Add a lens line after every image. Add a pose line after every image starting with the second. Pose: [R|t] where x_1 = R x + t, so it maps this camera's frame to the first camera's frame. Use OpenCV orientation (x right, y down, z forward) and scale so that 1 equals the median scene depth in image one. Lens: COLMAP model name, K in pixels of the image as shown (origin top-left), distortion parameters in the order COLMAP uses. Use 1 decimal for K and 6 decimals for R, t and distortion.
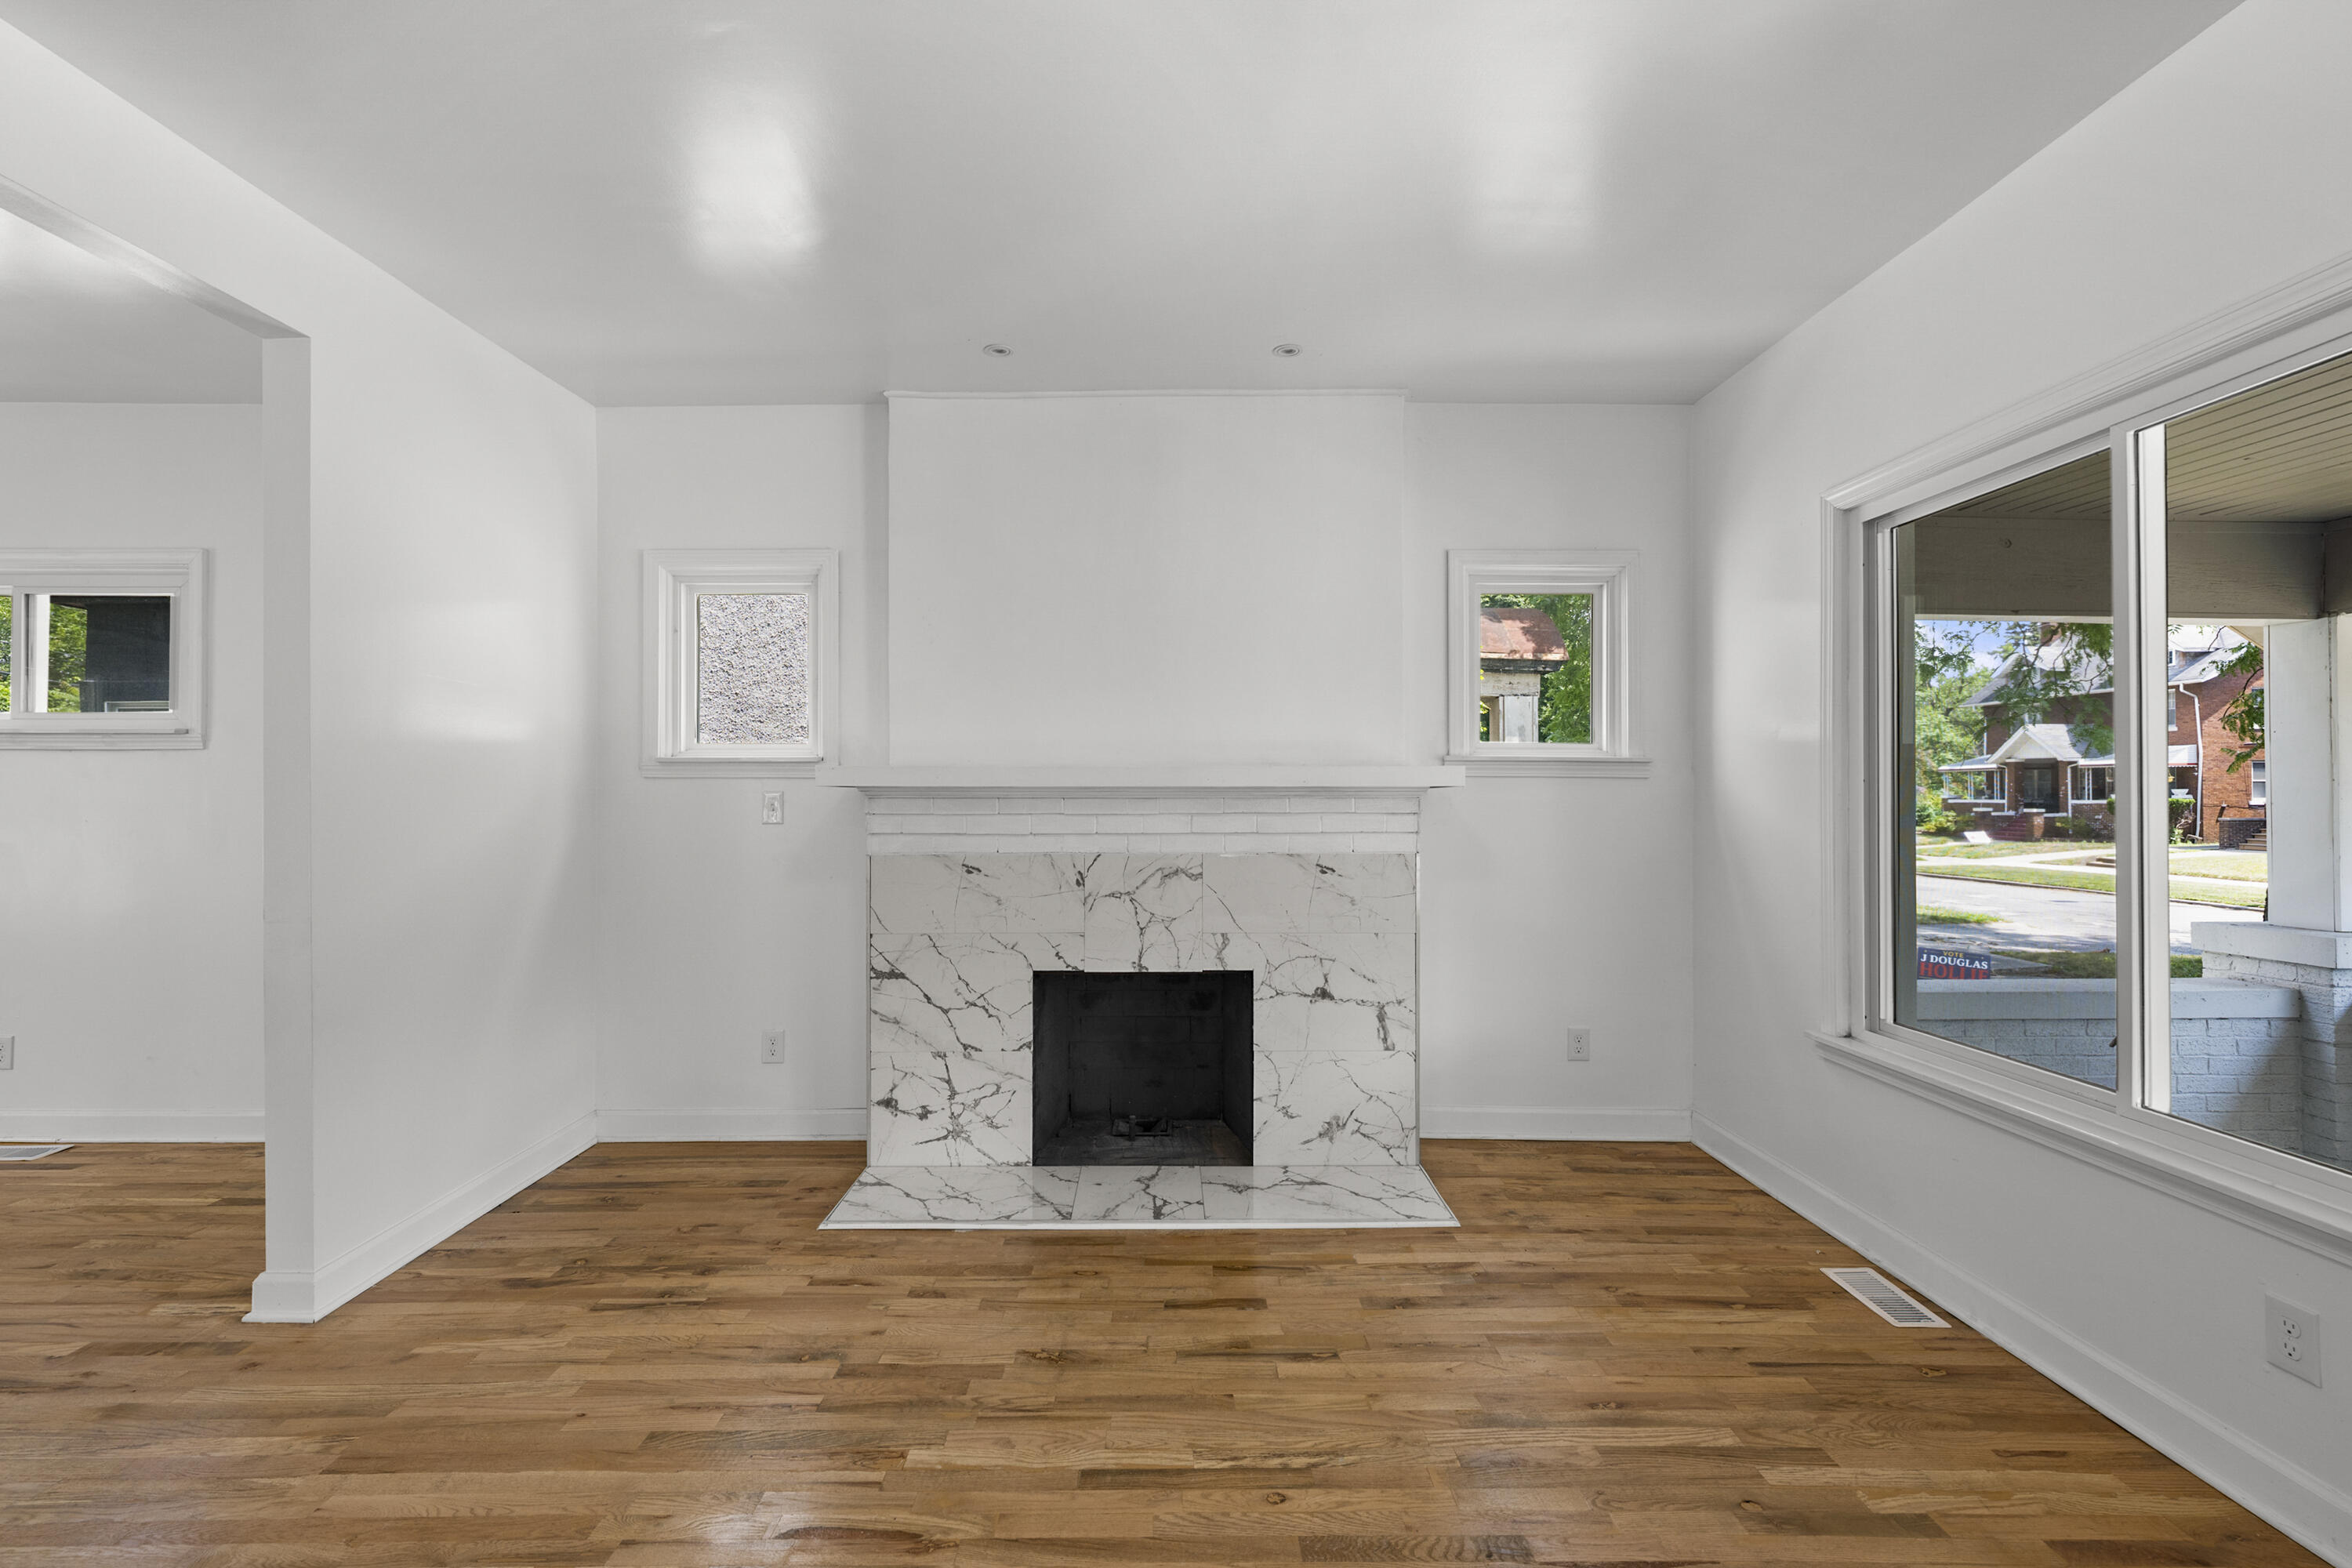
lens RADIAL K [[978.9, 0, 1174.7], [0, 978.9, 787.3], [0, 0, 1]] dist [-0.001126, 0.000526]
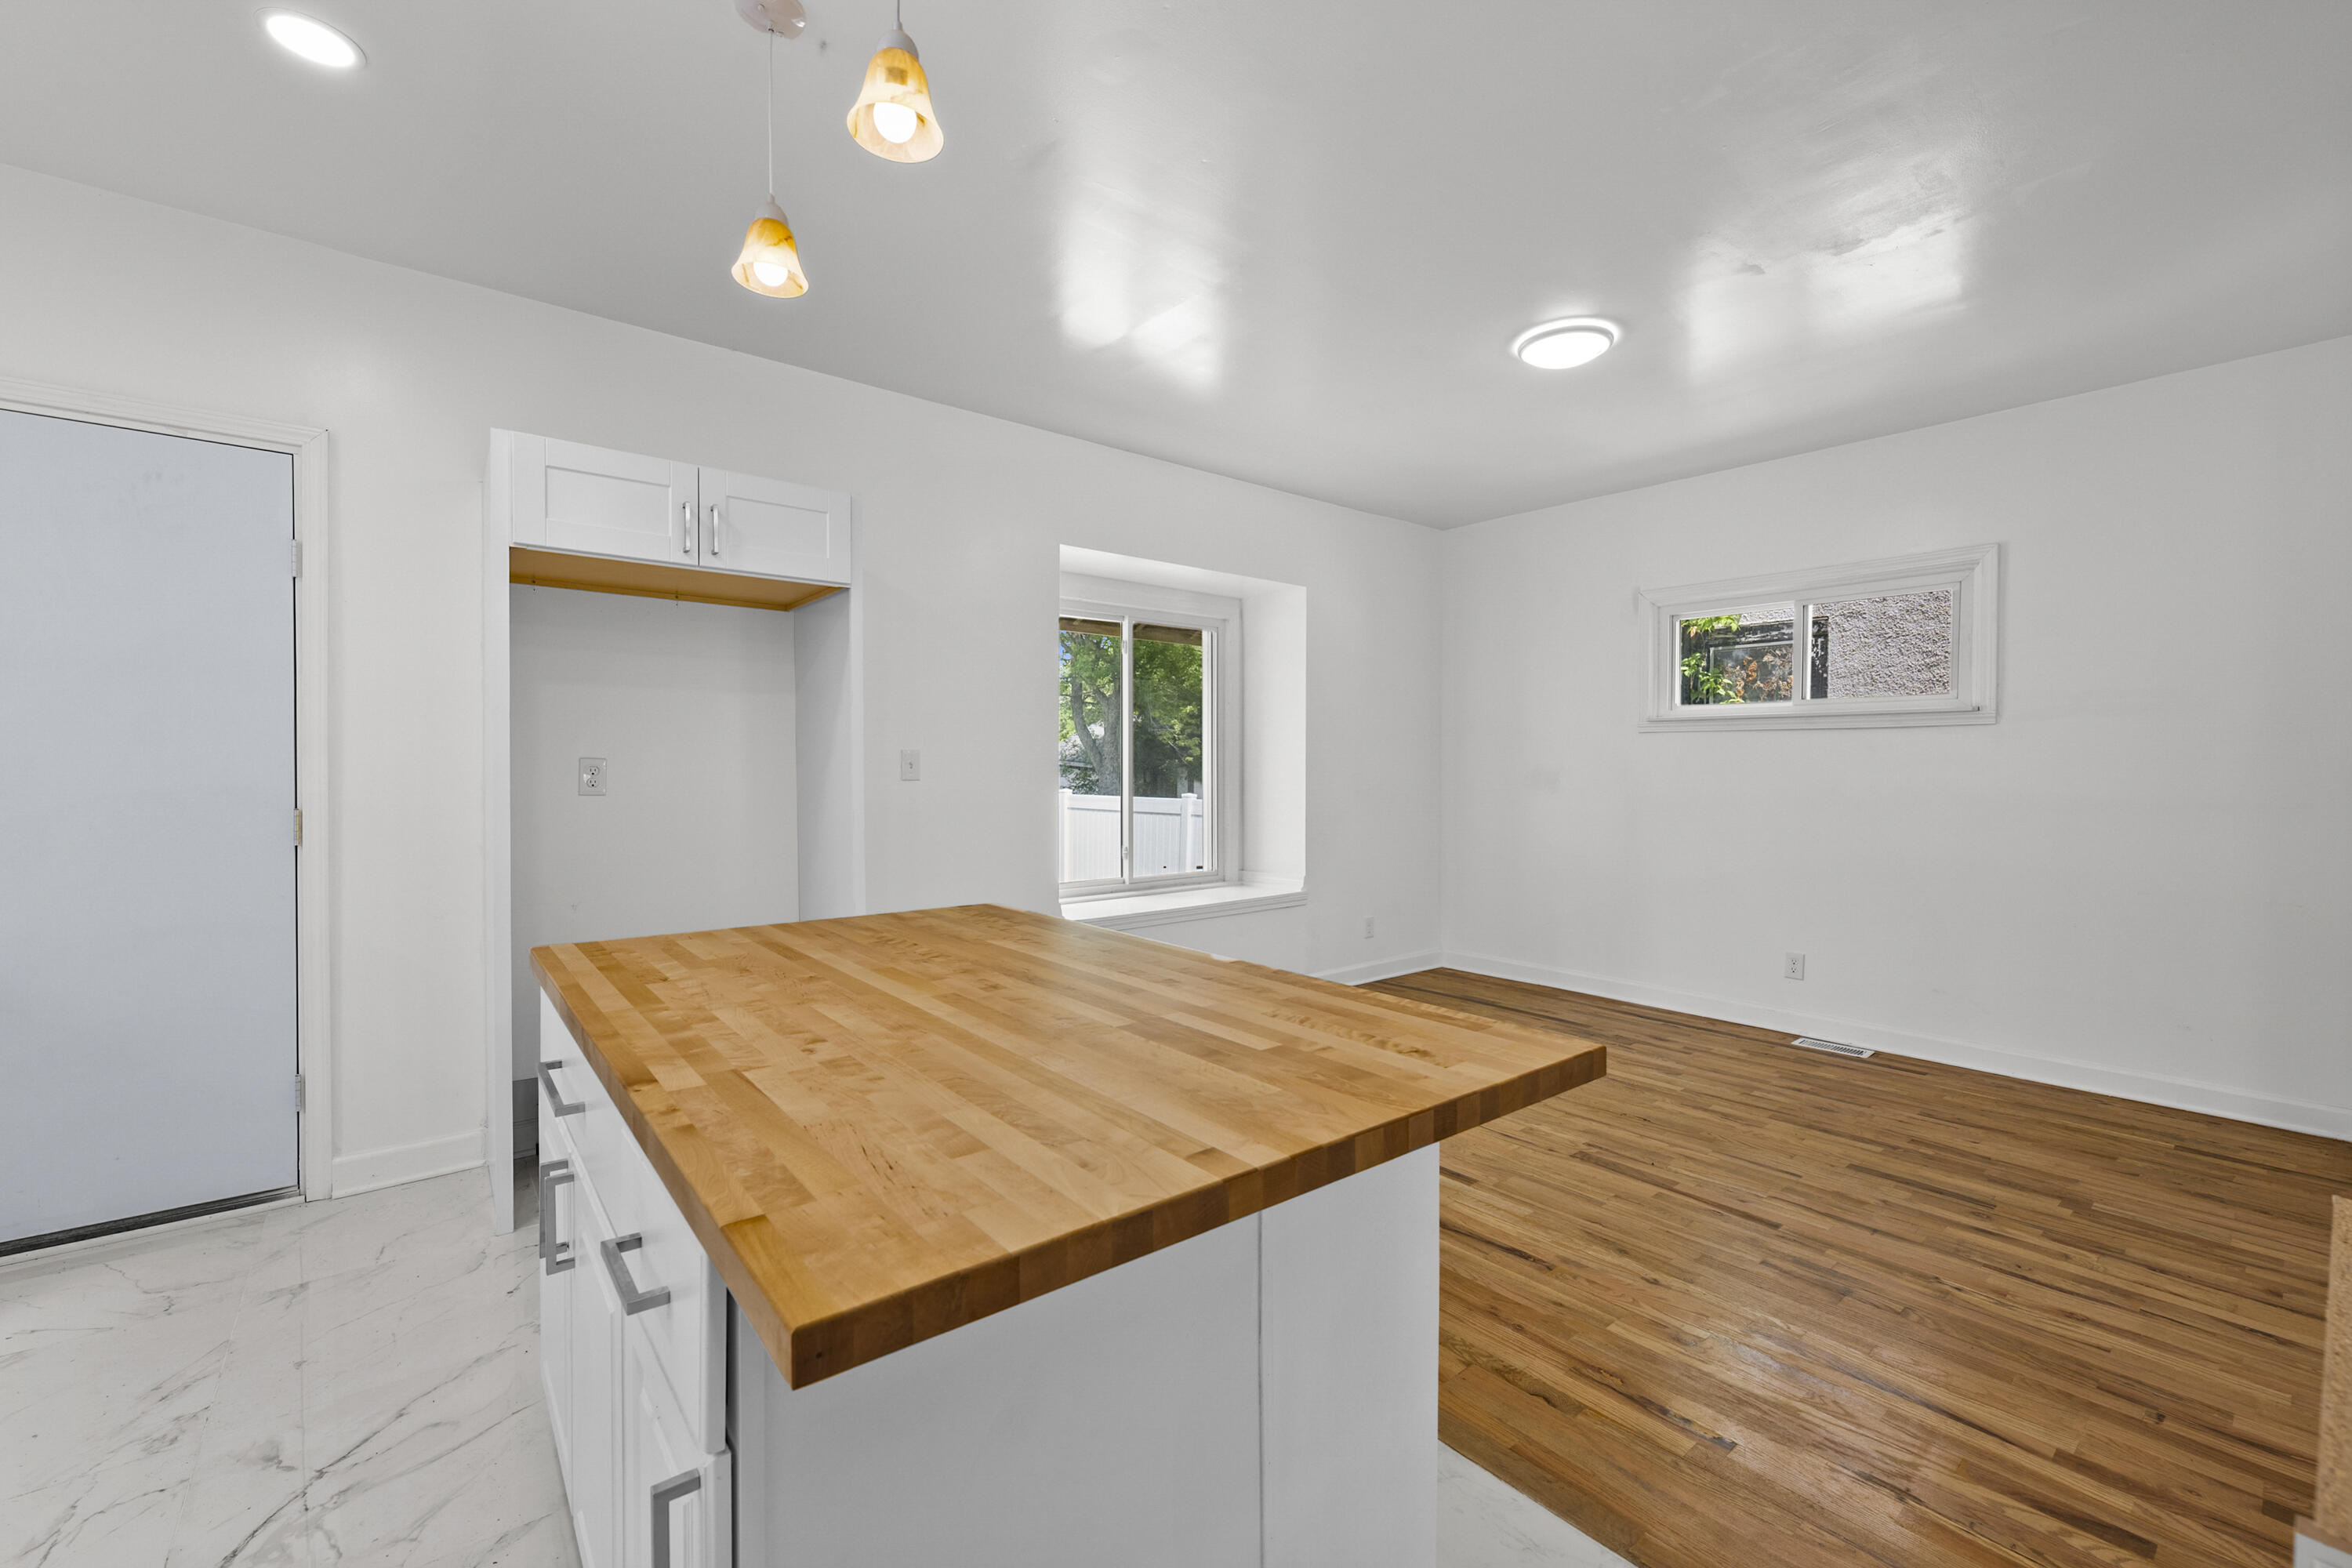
lens RADIAL K [[978.9, 0, 1175.1], [0, 978.9, 786.2], [0, 0, 1]] dist [-0.001126, 0.000526]
pose [[0.624967, 0.016790, -0.780470, -0.779372], [0.000338, 0.999763, 0.021778, 0.007551], [0.780651, -0.013875, 0.624813, -0.473678]]
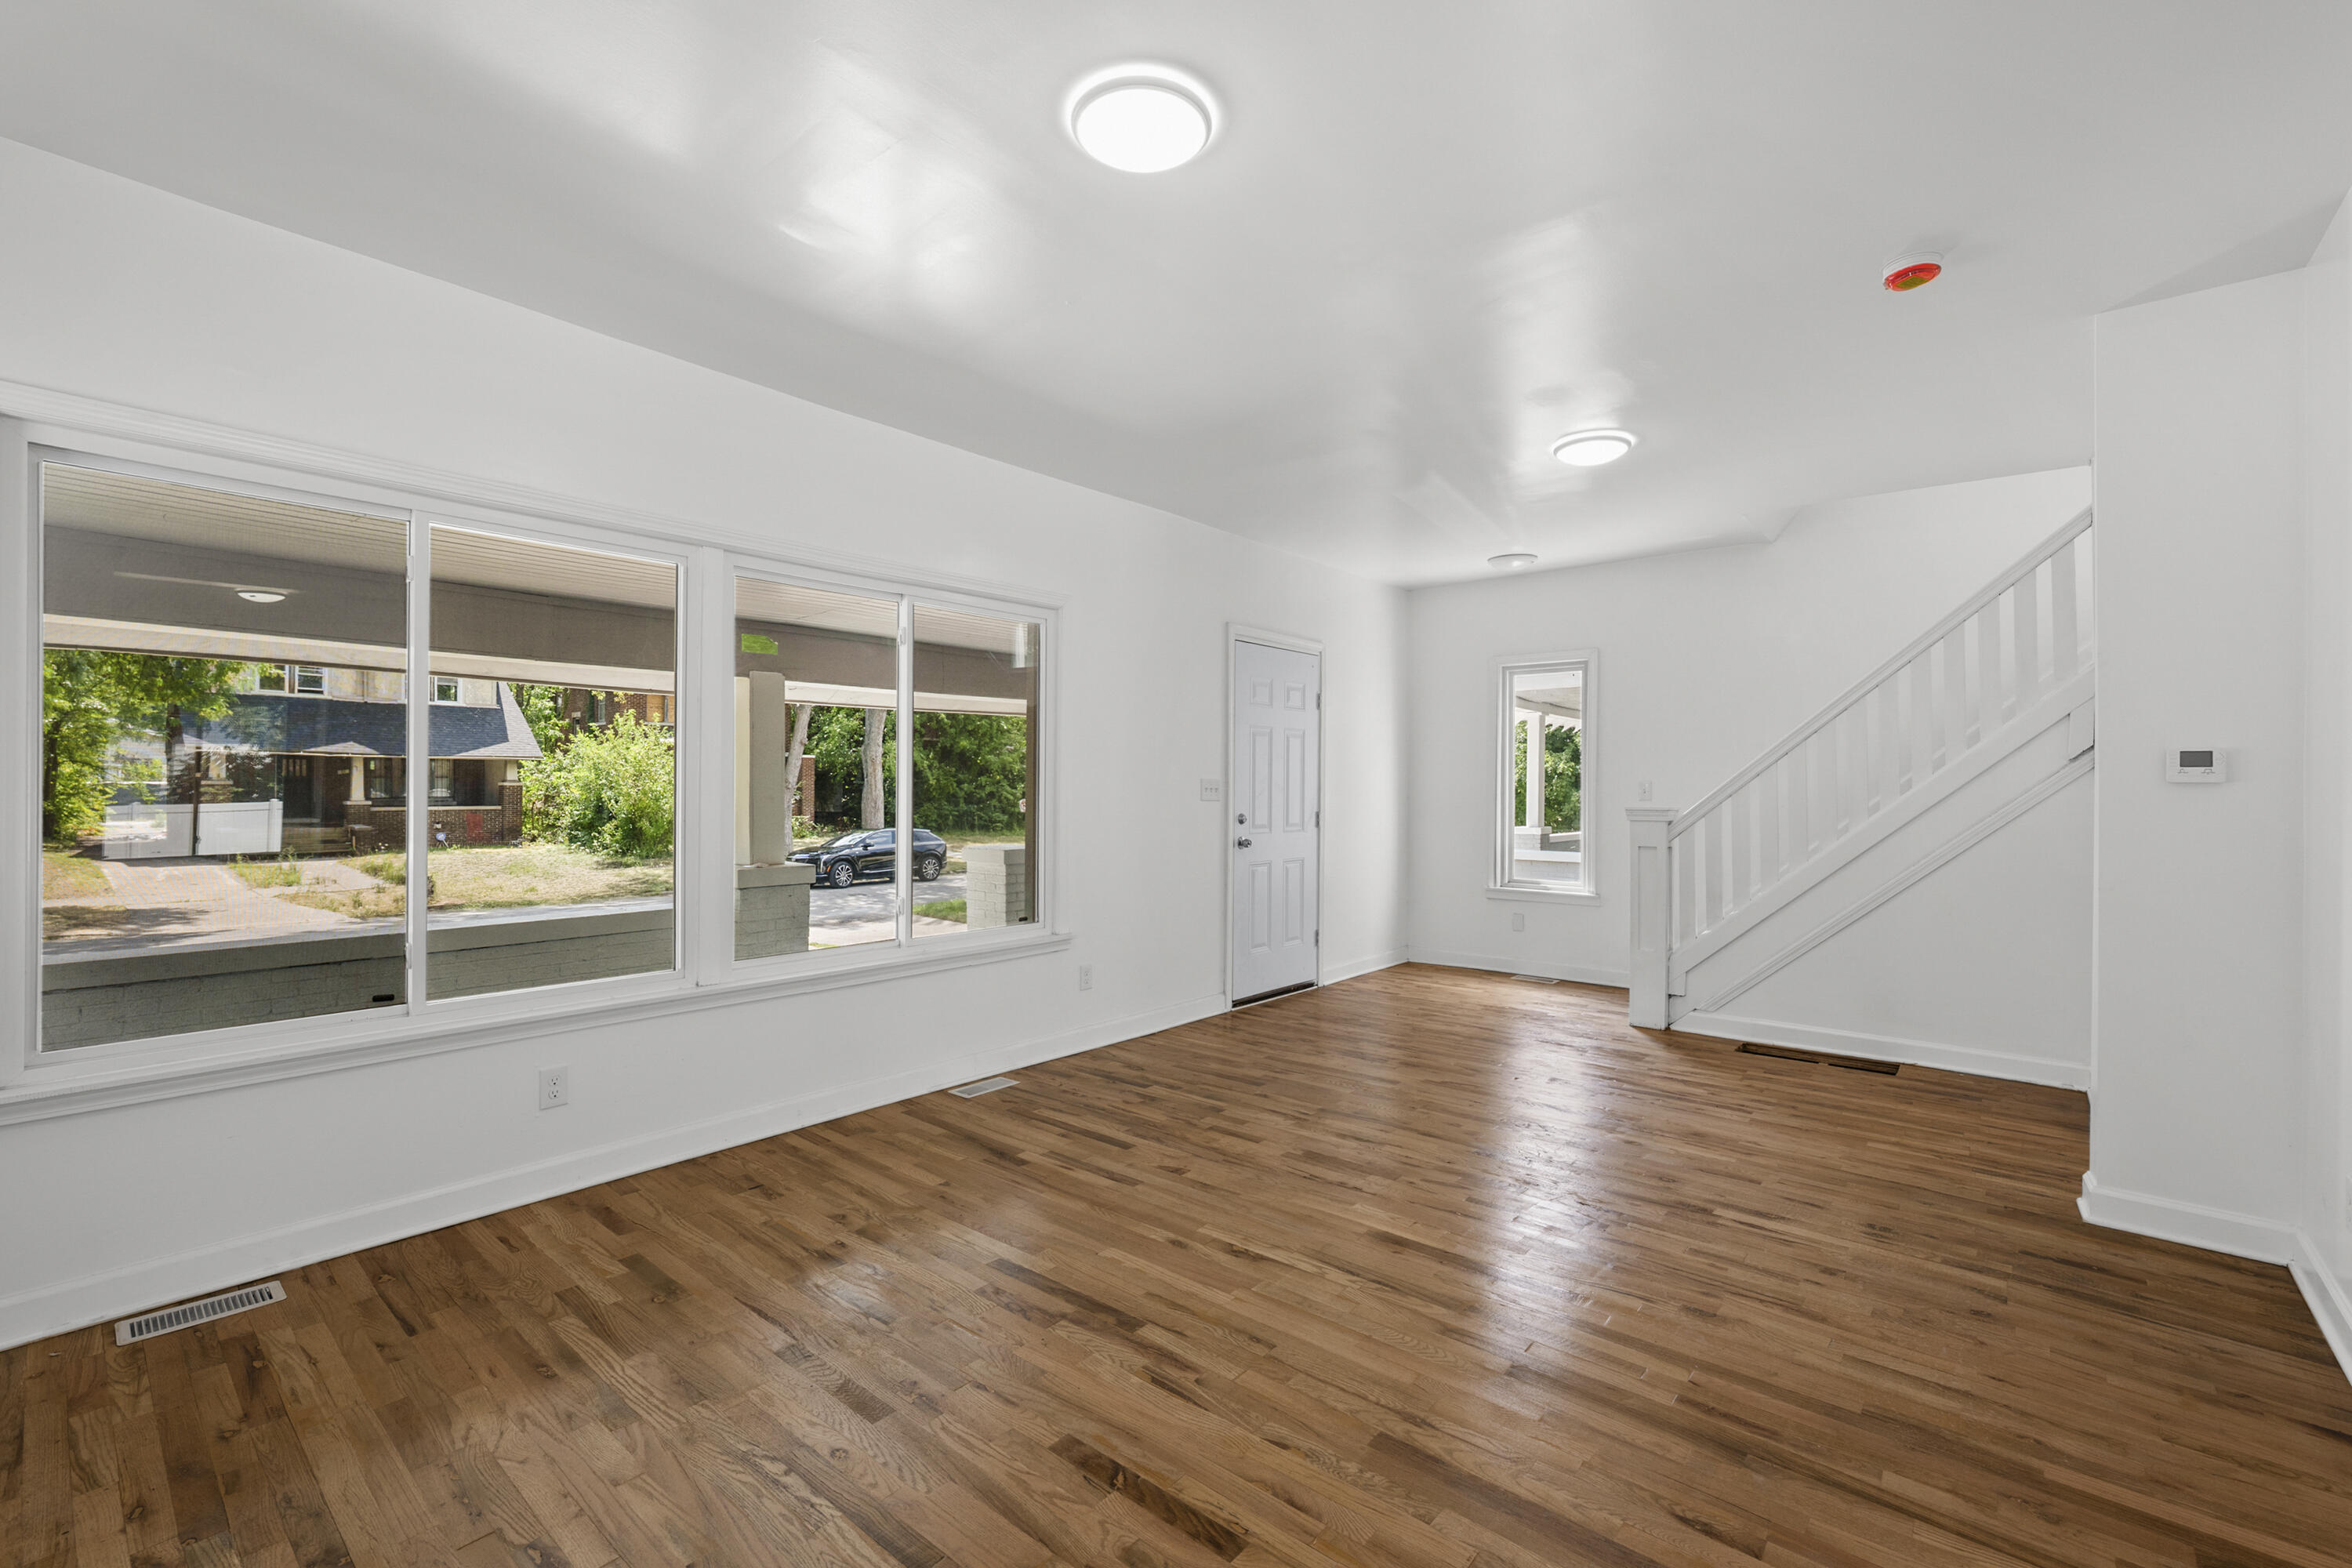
lens RADIAL K [[978.9, 0, 1187.6], [0, 978.9, 786.6], [0, 0, 1]] dist [-0.001126, 0.000526]
pose [[-0.765776, -0.000108, 0.643107, -0.457477], [-0.007265, 0.999938, -0.008483, 0.012094], [-0.643066, -0.011168, -0.765729, 0.841123]]
